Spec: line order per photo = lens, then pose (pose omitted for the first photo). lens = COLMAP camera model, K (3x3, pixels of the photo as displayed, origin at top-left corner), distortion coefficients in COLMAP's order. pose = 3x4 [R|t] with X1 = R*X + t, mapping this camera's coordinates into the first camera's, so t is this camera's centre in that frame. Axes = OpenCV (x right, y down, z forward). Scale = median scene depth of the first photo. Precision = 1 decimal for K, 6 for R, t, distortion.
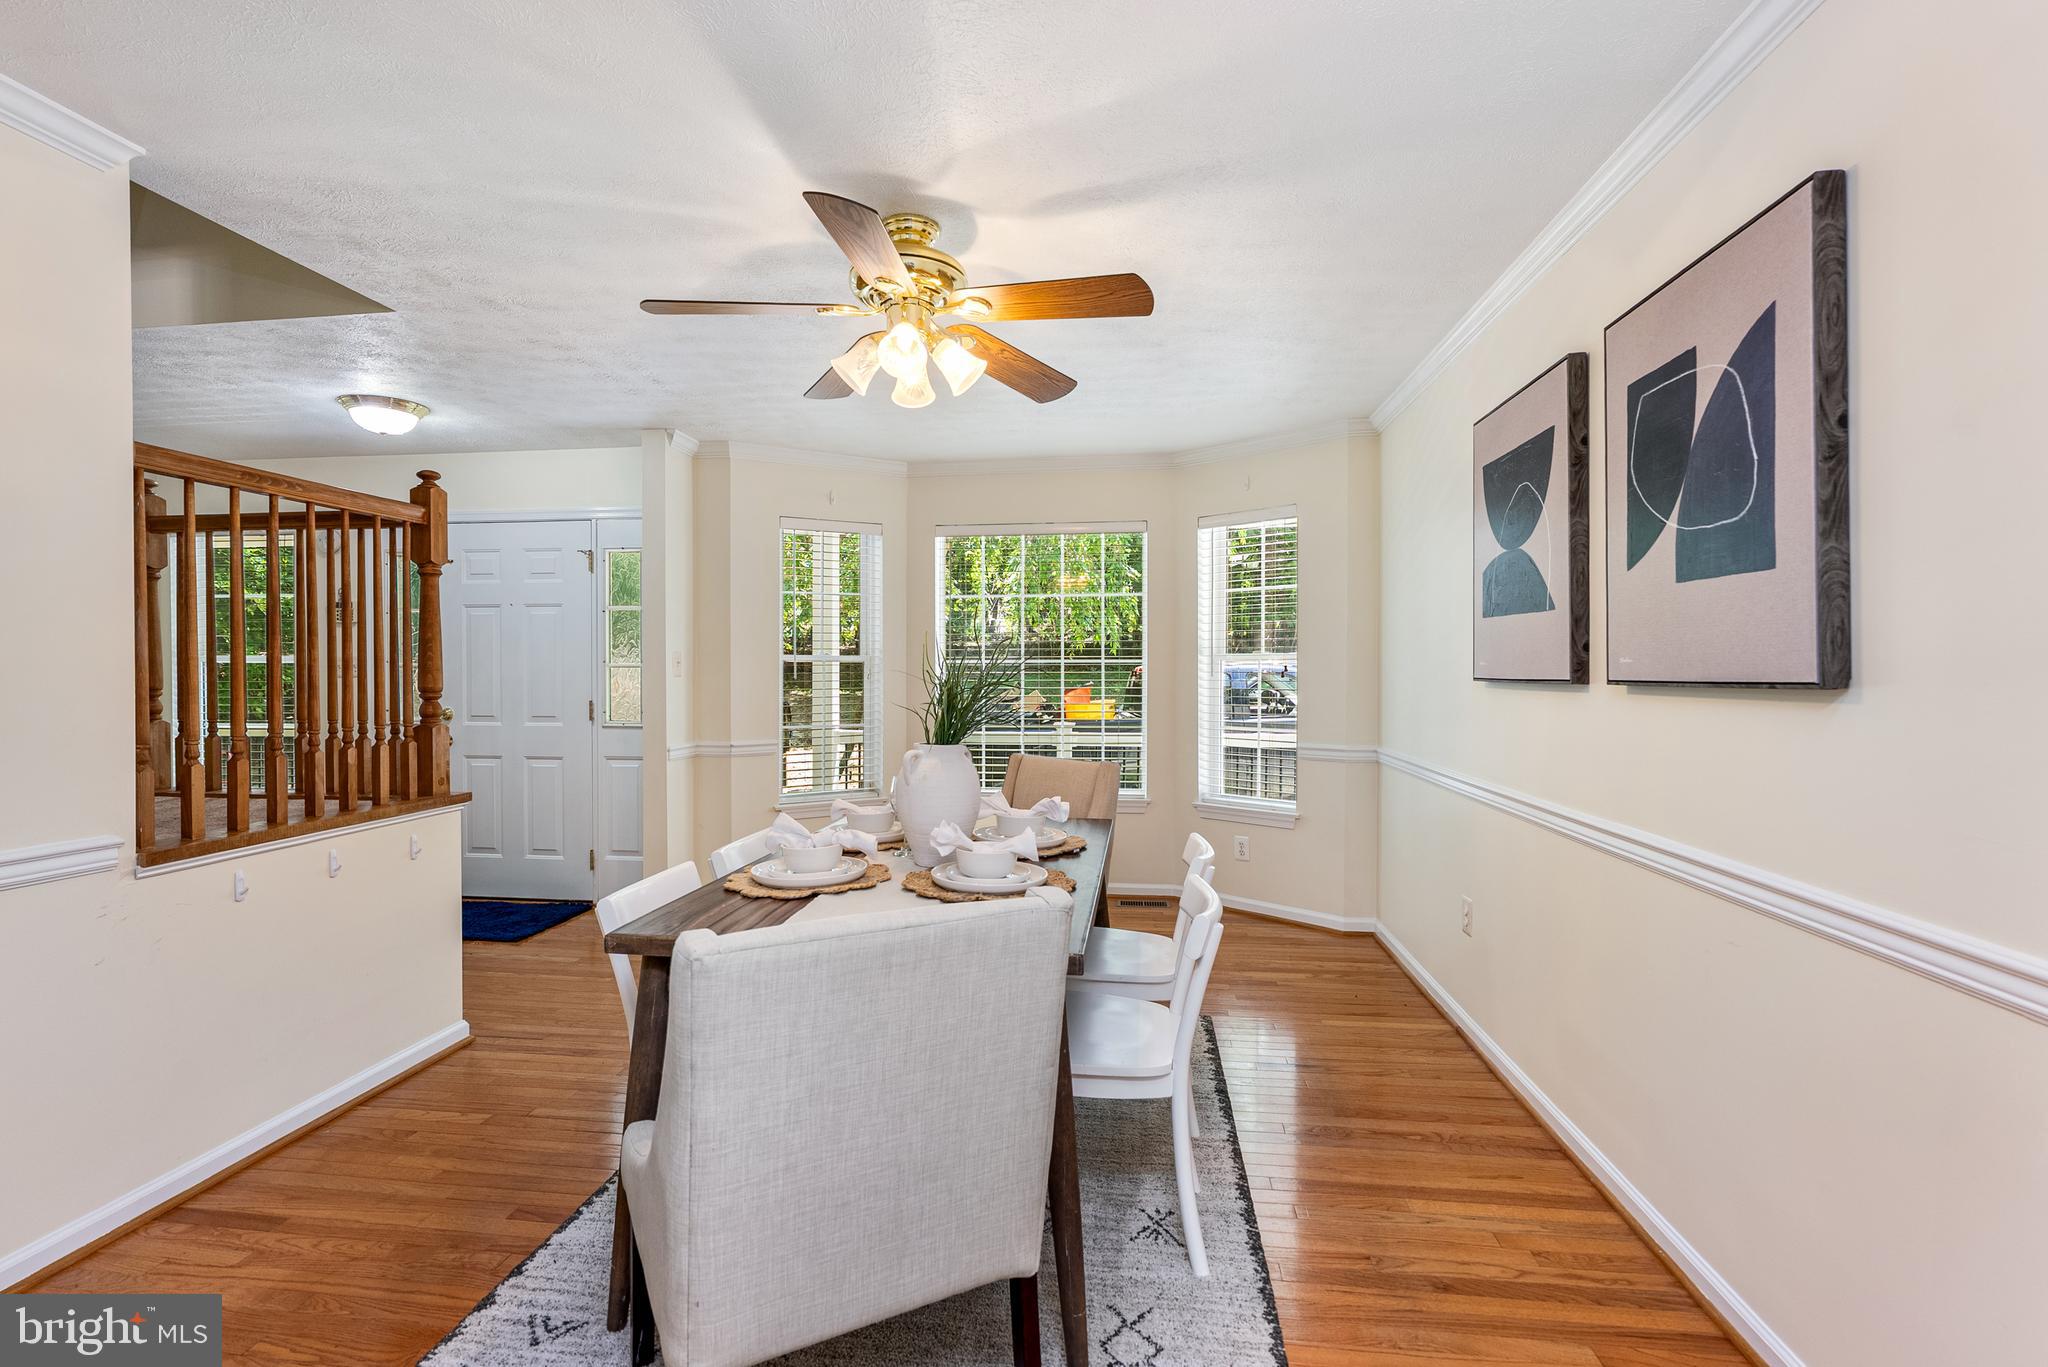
lens RADIAL K [[932.5, 0, 1016.1], [0, 932.5, 670.4], [0, 0, 1]] dist [-0.002946, 0.000966]
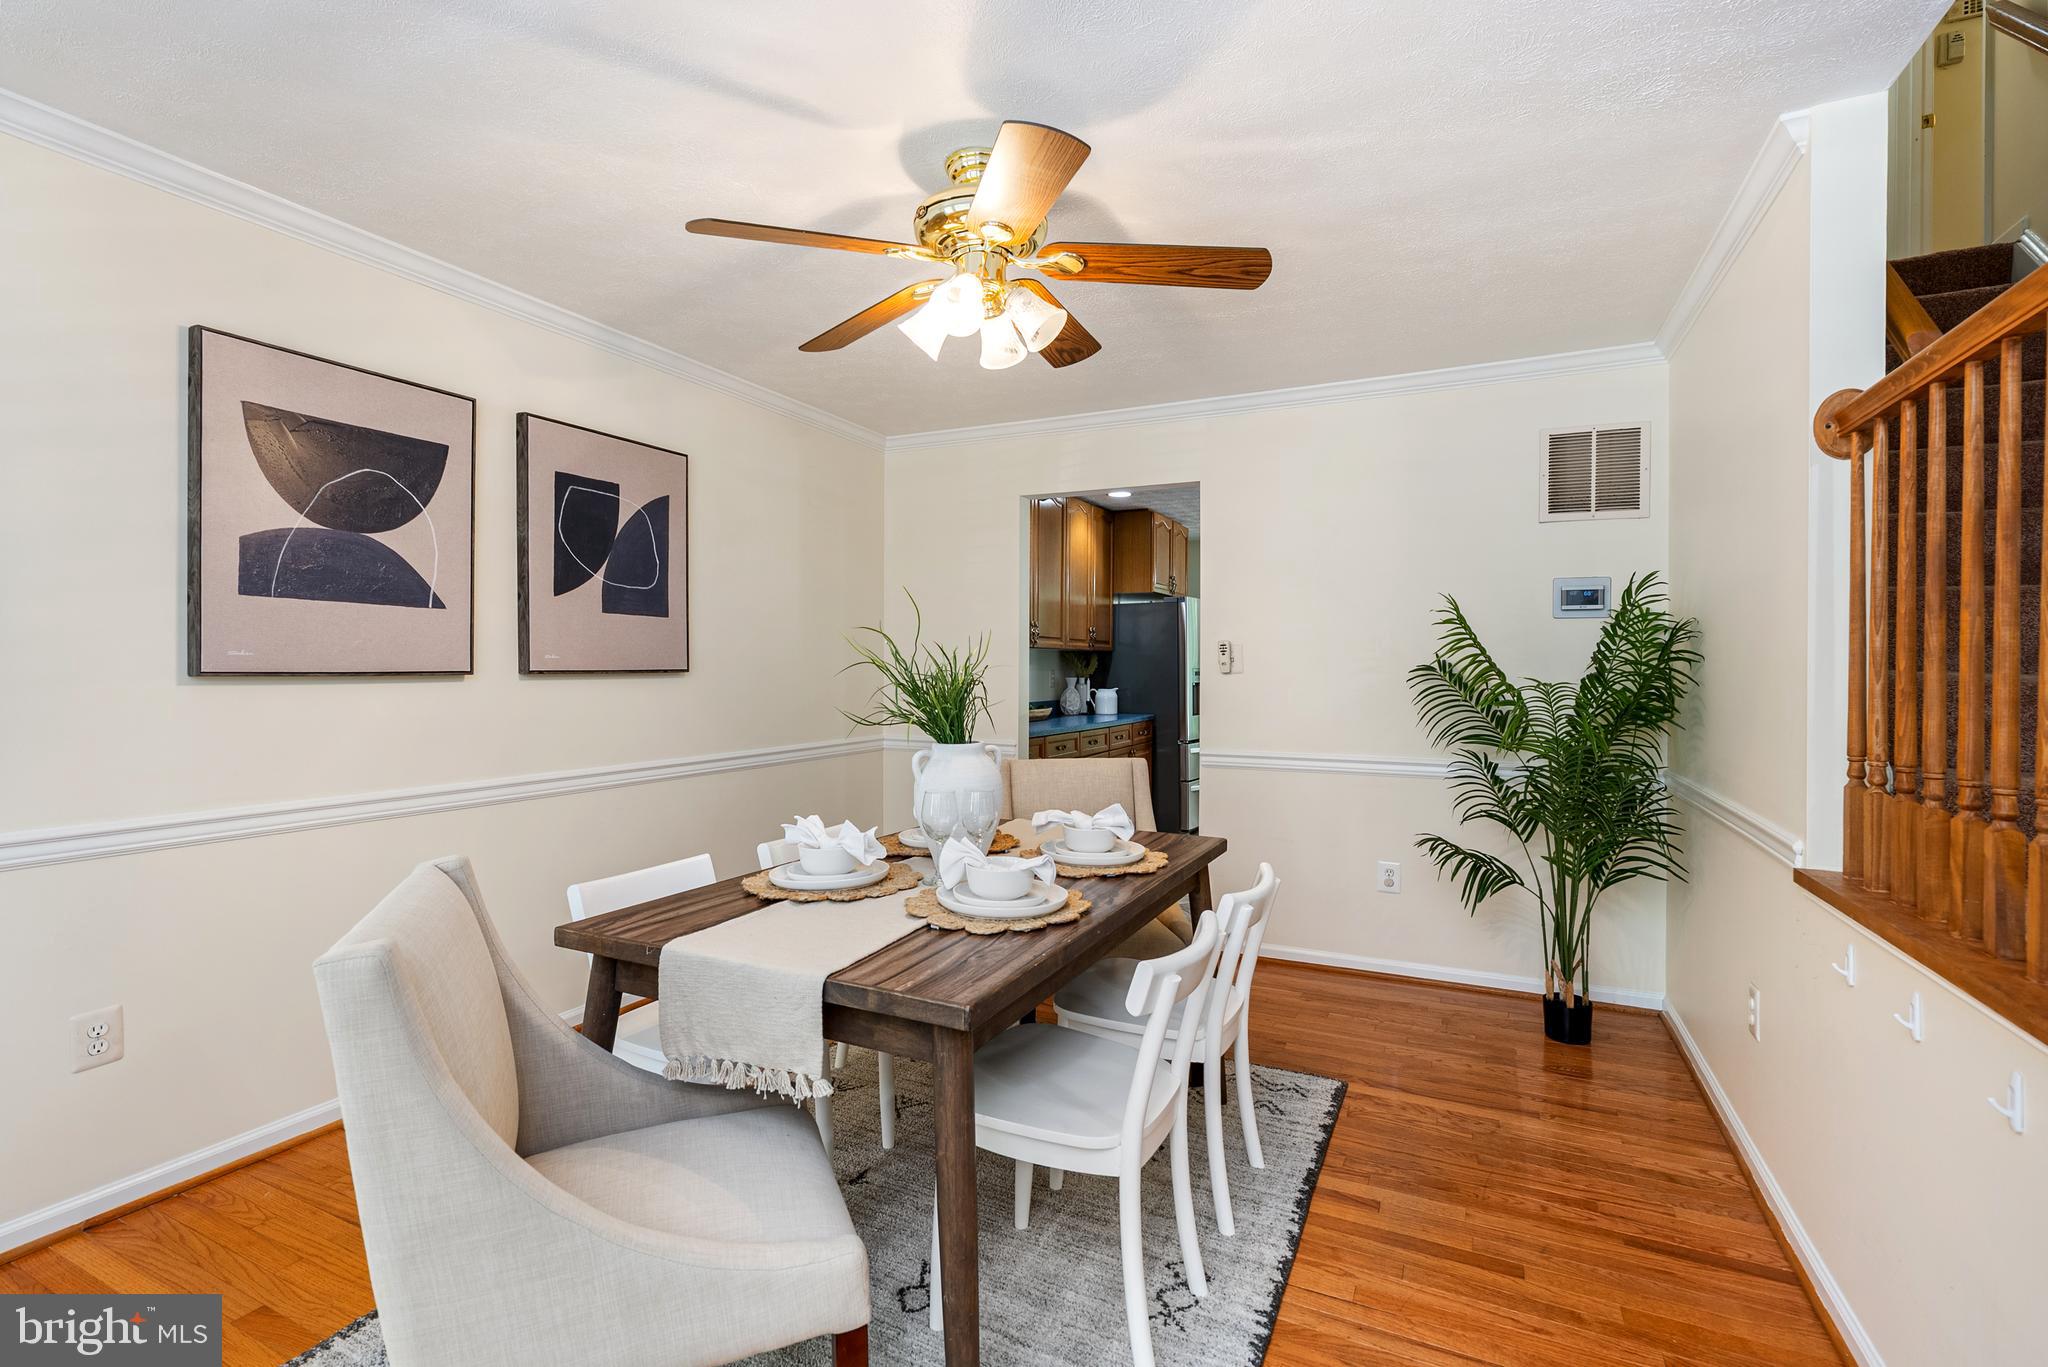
lens RADIAL K [[932.5, 0, 1016.1], [0, 932.5, 670.4], [0, 0, 1]] dist [-0.002946, 0.000966]
pose [[-0.948815, -0.005446, 0.315784, -0.492614], [-0.003342, 0.999968, 0.007206, -0.002342], [-0.315814, 0.005782, -0.948804, 2.120783]]
